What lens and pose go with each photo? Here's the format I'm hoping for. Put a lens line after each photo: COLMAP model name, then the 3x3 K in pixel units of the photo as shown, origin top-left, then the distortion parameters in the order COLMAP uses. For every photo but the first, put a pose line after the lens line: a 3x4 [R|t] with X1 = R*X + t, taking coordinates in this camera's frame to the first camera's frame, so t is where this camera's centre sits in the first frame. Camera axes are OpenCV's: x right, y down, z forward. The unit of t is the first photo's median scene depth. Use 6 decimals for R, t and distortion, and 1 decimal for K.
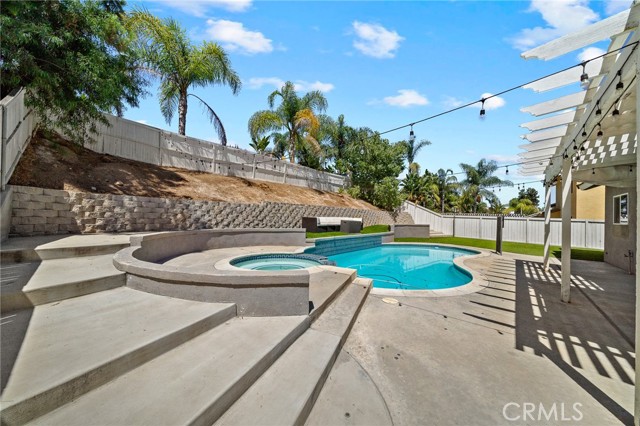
lens RADIAL K [[214.5, 0, 325.1], [0, 214.5, 214.7], [0, 0, 1]] dist [-0.007385, 0.000013]
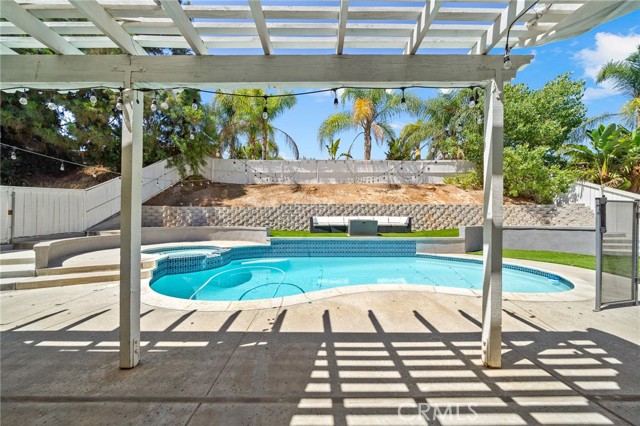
lens RADIAL K [[214.5, 0, 321.5], [0, 214.5, 215.3], [0, 0, 1]] dist [-0.007385, 0.000013]
pose [[0.675978, -0.028618, -0.736366, 0.685818], [0.022126, 0.999583, -0.018536, 0.023828], [0.736590, -0.003763, 0.676329, 0.382661]]
